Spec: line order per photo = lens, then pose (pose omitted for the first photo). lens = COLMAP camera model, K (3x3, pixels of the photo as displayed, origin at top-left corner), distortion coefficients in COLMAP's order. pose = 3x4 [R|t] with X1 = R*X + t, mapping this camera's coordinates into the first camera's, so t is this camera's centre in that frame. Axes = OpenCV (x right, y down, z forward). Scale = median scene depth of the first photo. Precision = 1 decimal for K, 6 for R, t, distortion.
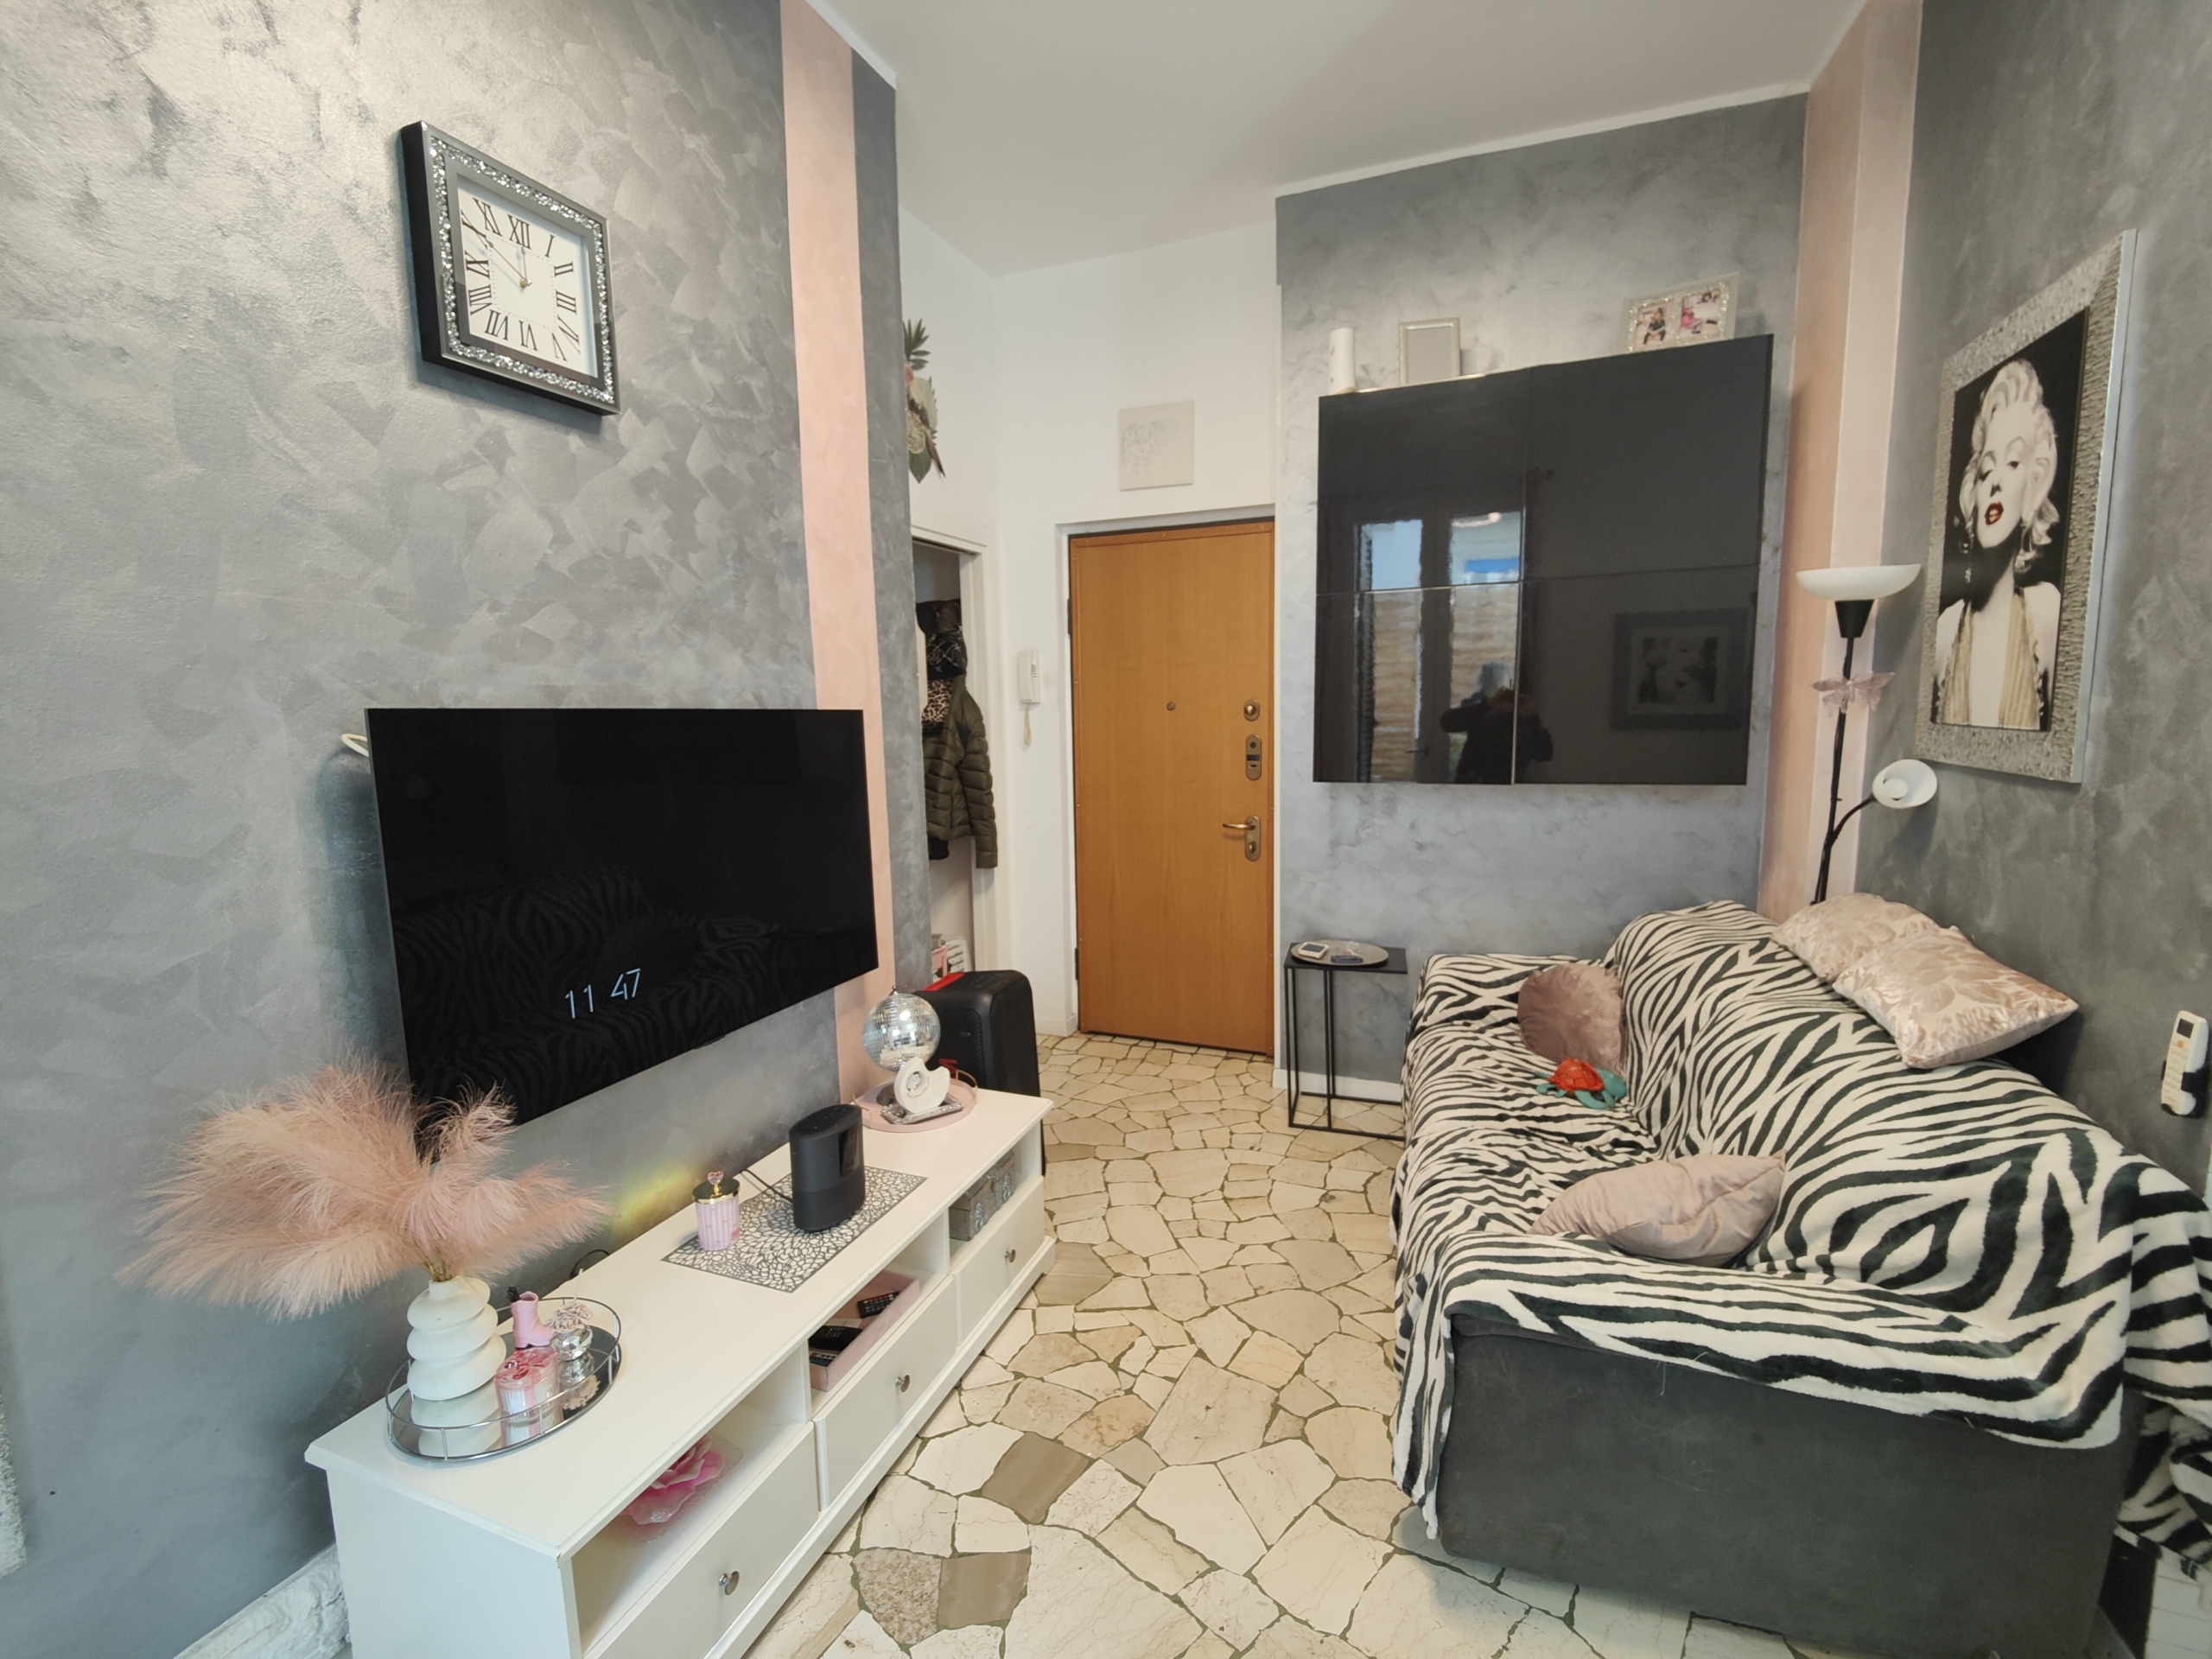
lens RADIAL K [[964.4, 0, 1116.4], [0, 964.4, 830.8], [0, 0, 1]] dist [0.018953, -0.013450]
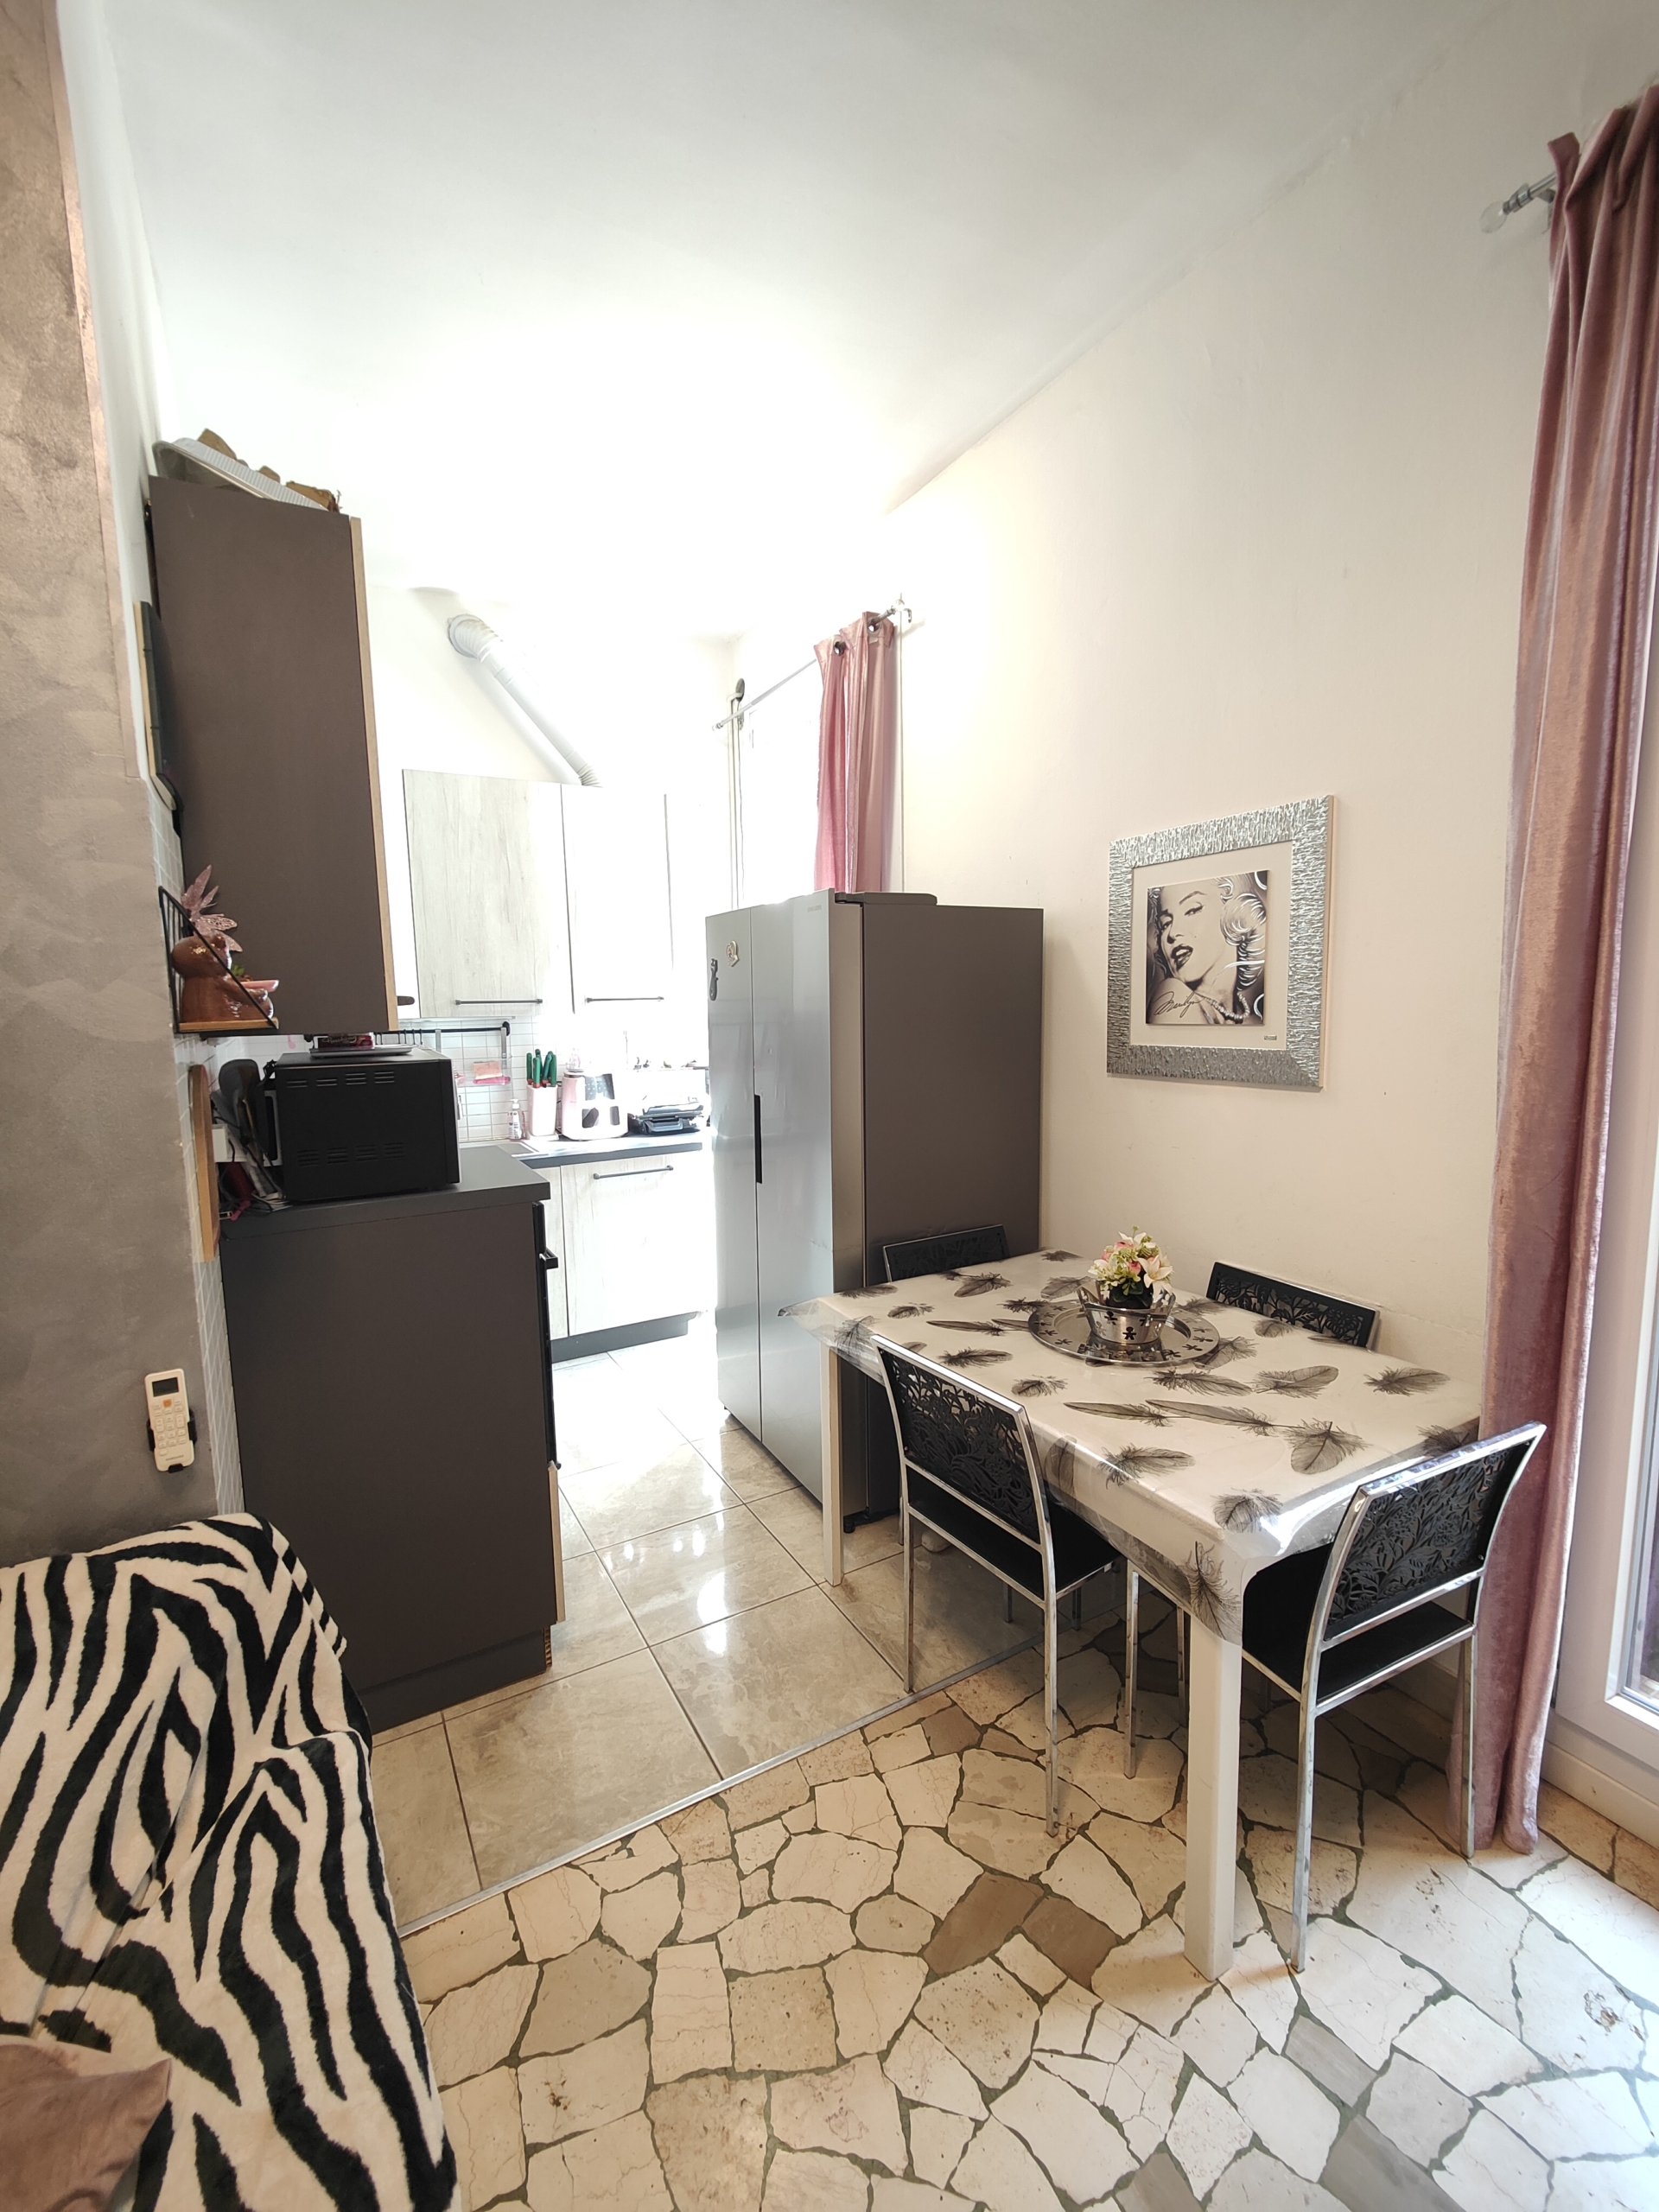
lens RADIAL K [[964.4, 0, 823.8], [0, 964.4, 1107.4], [0, 0, 1]] dist [0.018953, -0.013450]
pose [[-0.777607, -0.043420, 0.627250, -0.034561], [0.112354, 0.971960, 0.206568, -0.136941], [-0.618631, 0.231103, -0.750924, 0.821793]]
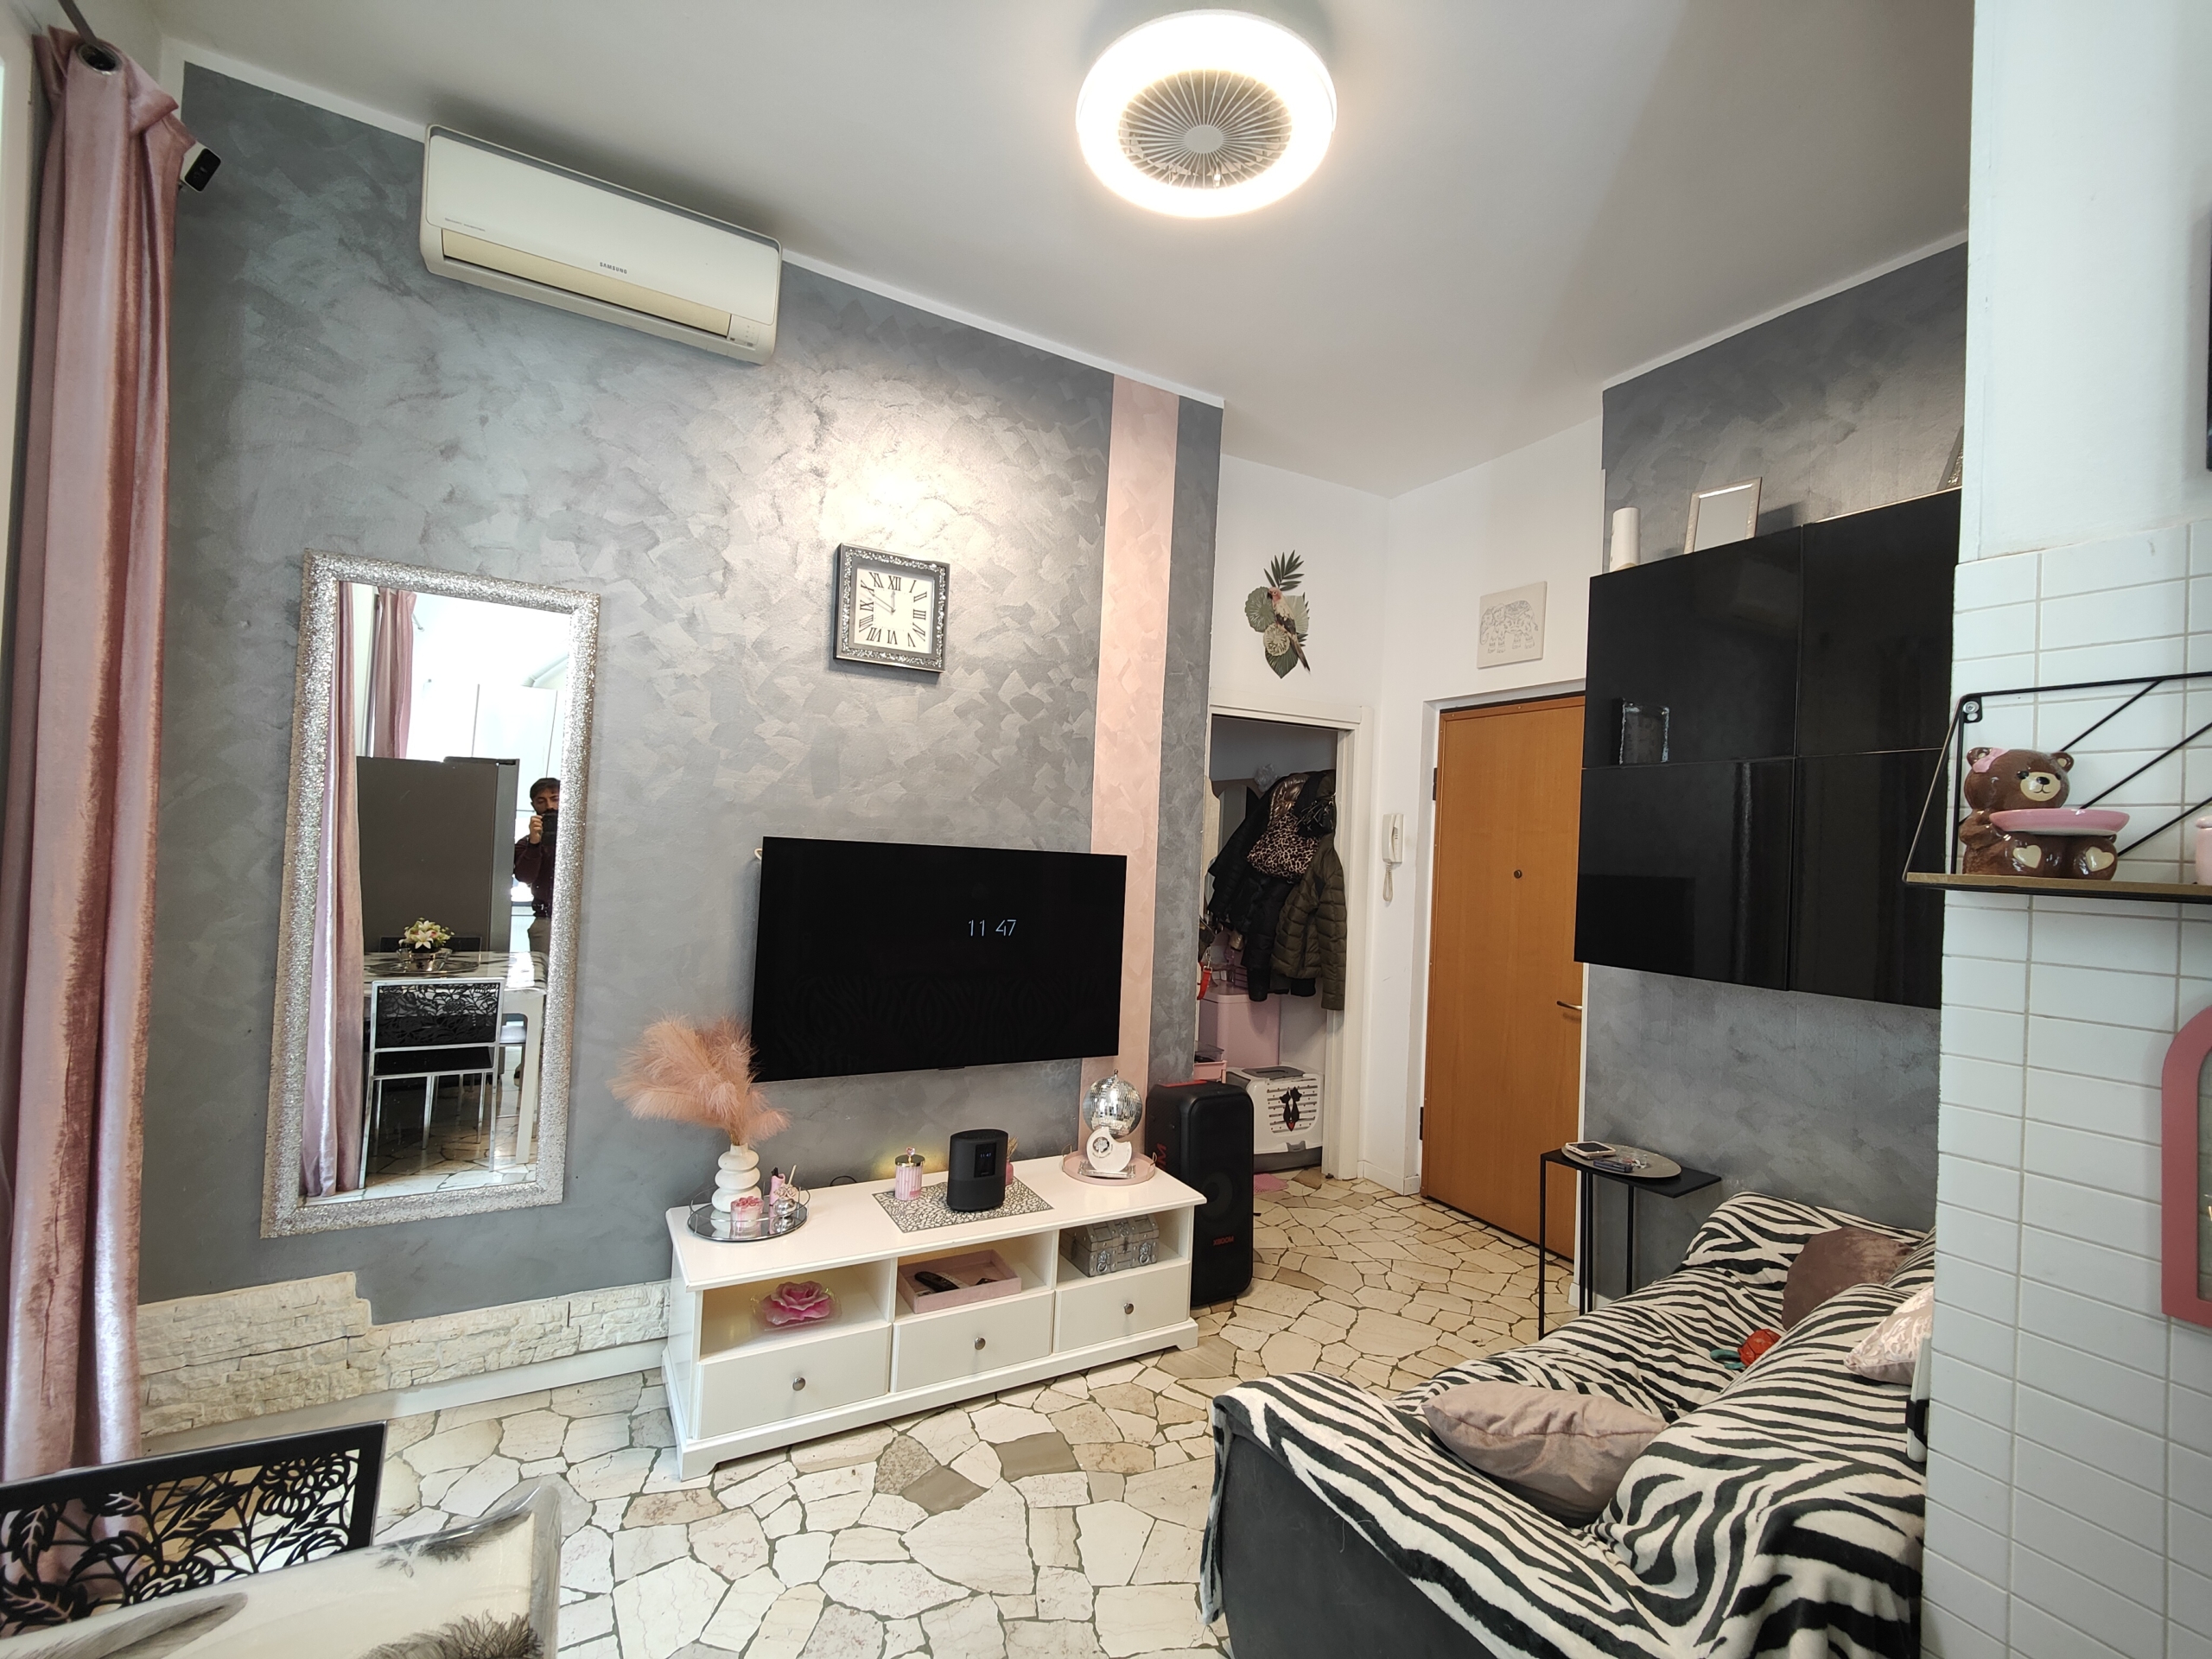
lens RADIAL K [[959.2, 0, 1111.0], [0, 959.2, 833.4], [0, 0, 1]] dist [0.025688, -0.021370]
pose [[0.772741, 0.044078, -0.633190, 0.693410], [-0.140431, 0.984736, -0.102831, -0.019743], [0.618992, 0.168382, 0.767135, -0.044937]]
